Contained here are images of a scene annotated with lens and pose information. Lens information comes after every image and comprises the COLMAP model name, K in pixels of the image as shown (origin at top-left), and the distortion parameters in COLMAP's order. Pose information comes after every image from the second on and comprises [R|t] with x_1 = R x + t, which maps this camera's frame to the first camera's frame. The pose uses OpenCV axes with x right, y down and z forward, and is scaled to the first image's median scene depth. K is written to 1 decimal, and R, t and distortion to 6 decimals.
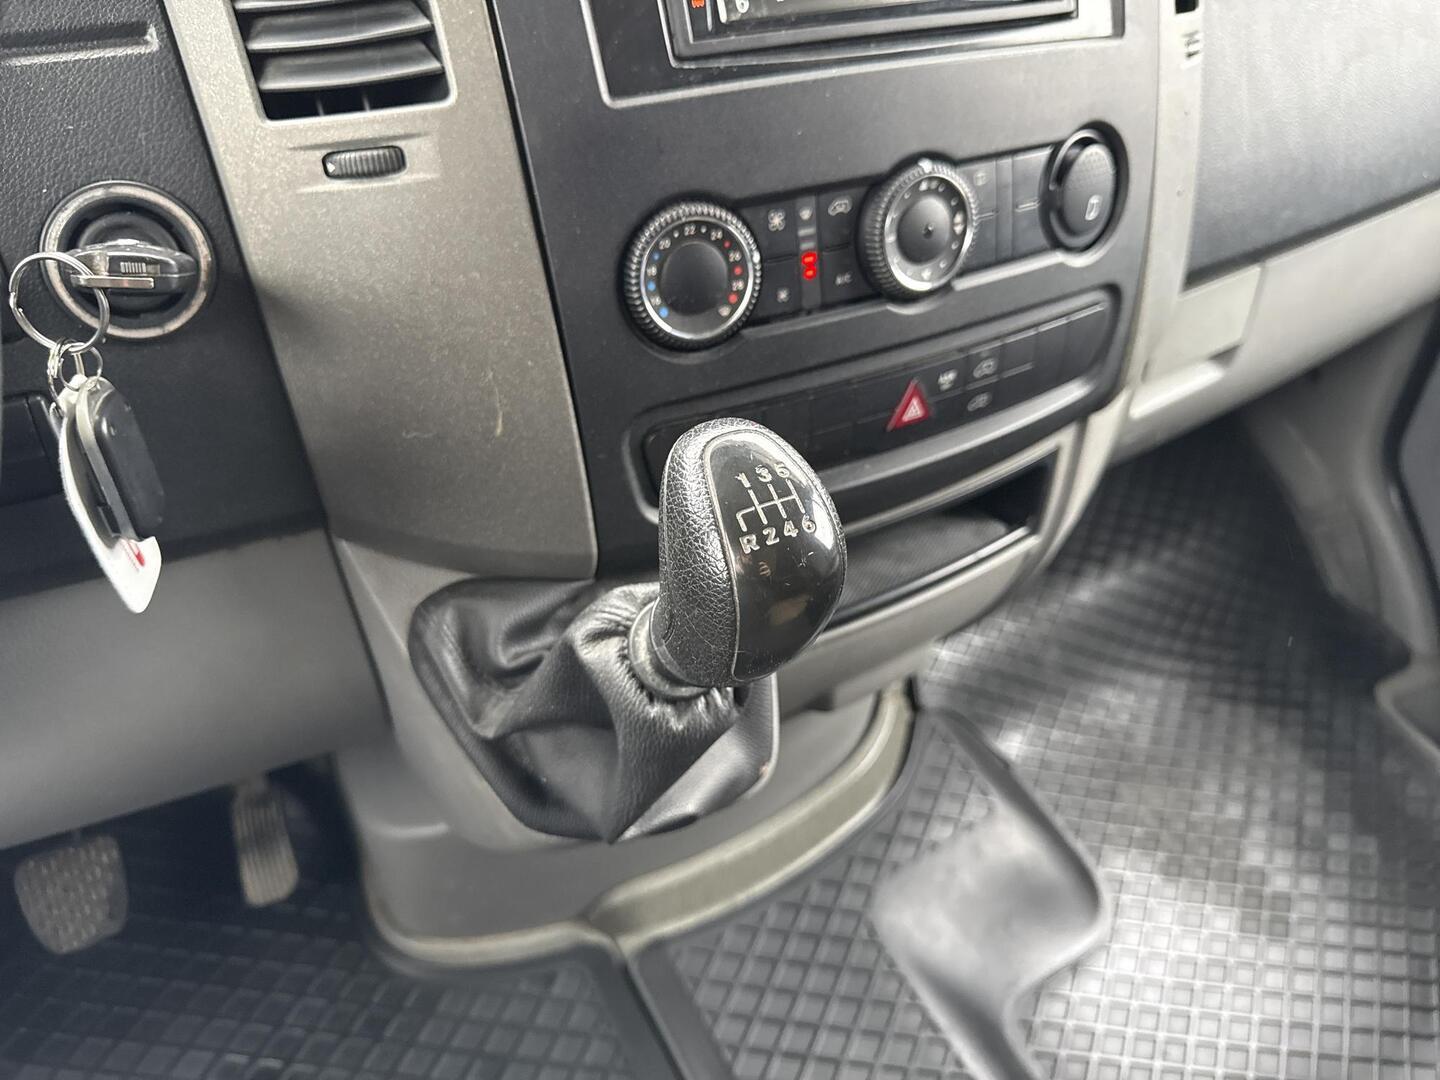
lens RADIAL K [[1054.0, 0, 720.0], [0, 1054.0, 540.0], [0, 0, 1]] dist [0.065804, -0.094110]
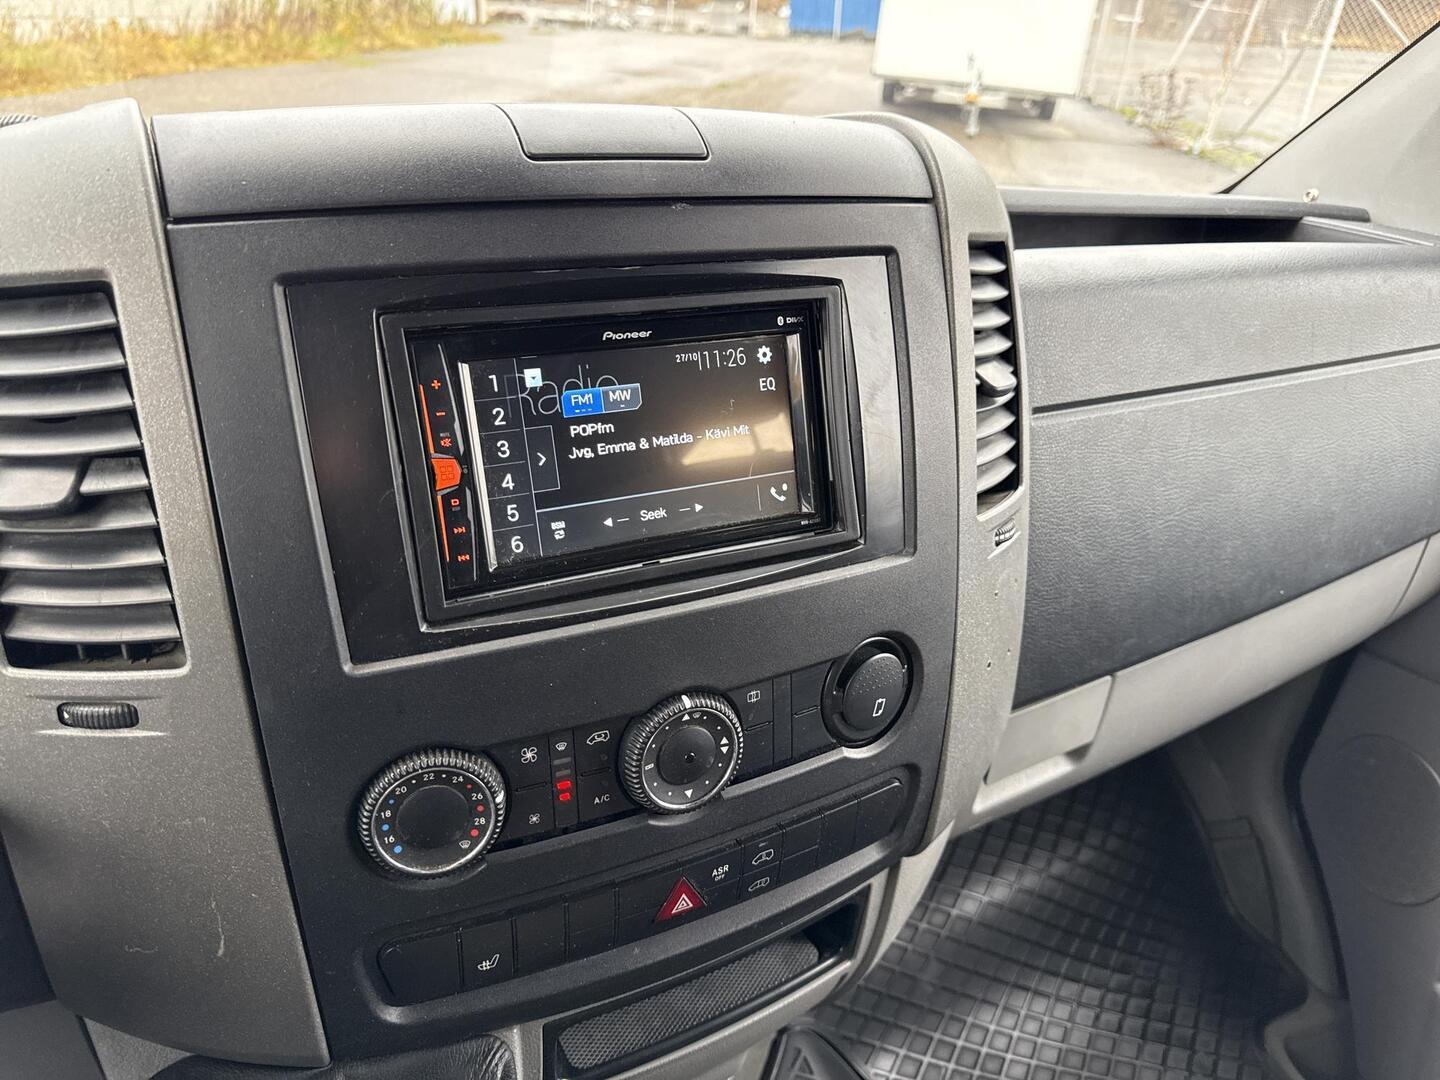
lens RADIAL K [[1003.7, 0, 694.6], [0, 1003.7, 544.9], [0, 0, 1]] dist [0.078934, -0.087125]
pose [[0.995545, 0.088435, -0.032703, 0.222529], [-0.091507, 0.989822, -0.108994, -0.403651], [0.022731, 0.111501, 0.993504, 0.015926]]
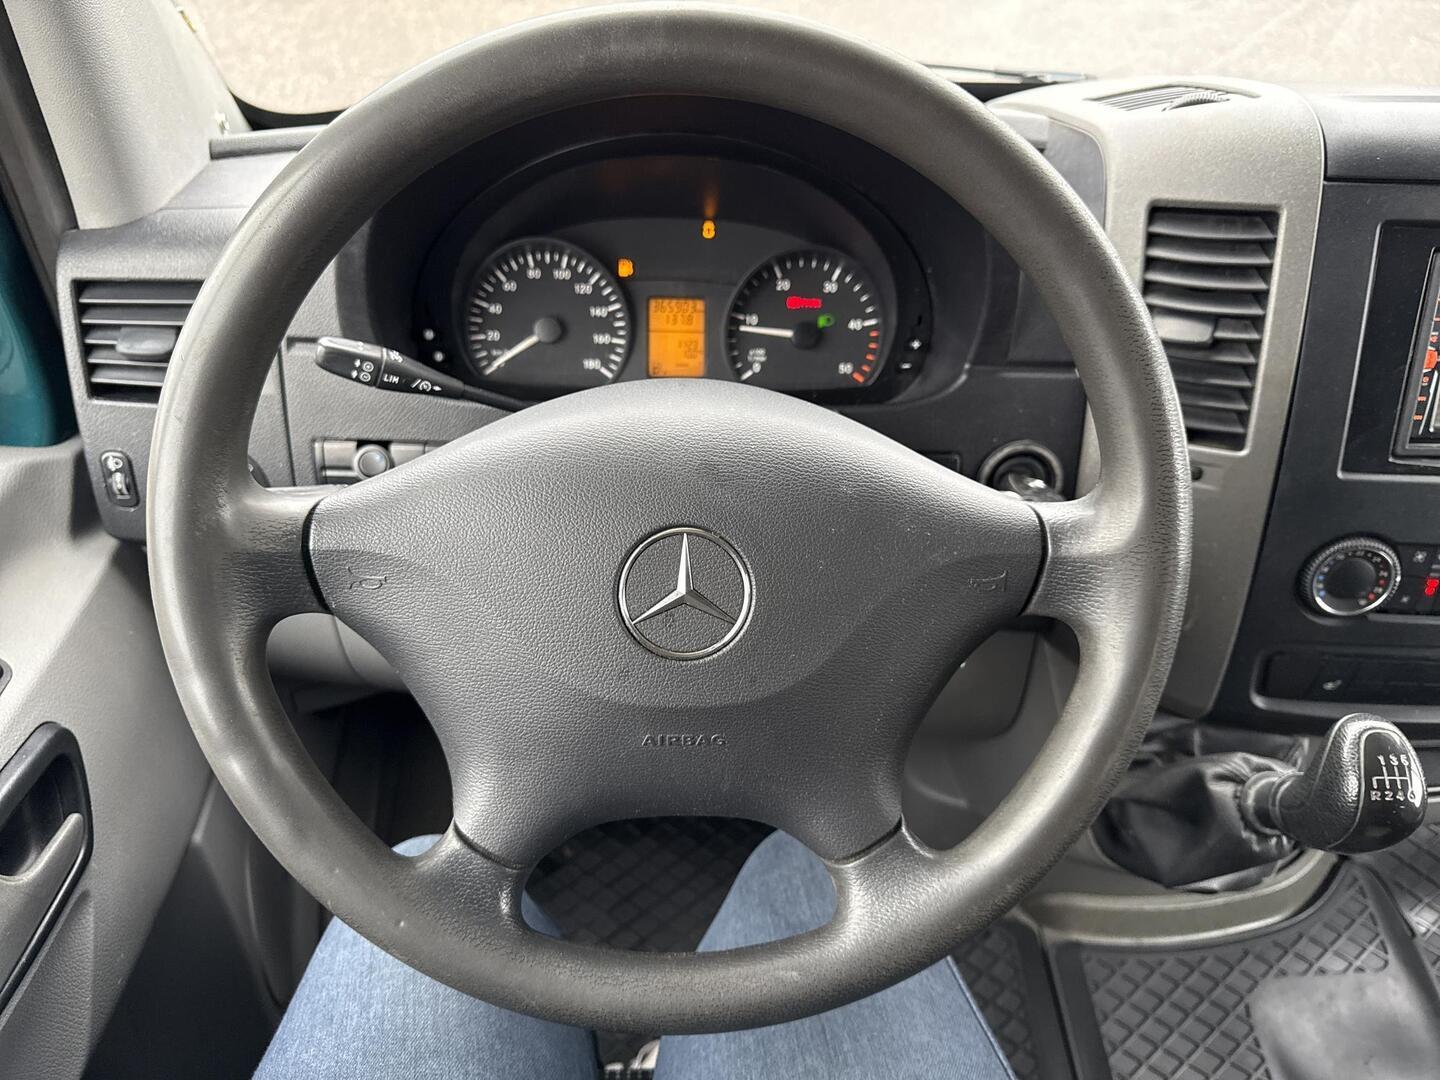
lens RADIAL K [[1054.0, 0, 720.0], [0, 1054.0, 540.0], [0, 0, 1]] dist [0.065804, -0.094110]
pose [[0.889936, 0.314426, -0.330378, -0.335676], [-0.301321, 0.949111, 0.091619, -0.159277], [0.342373, 0.018015, 0.939391, -0.760621]]
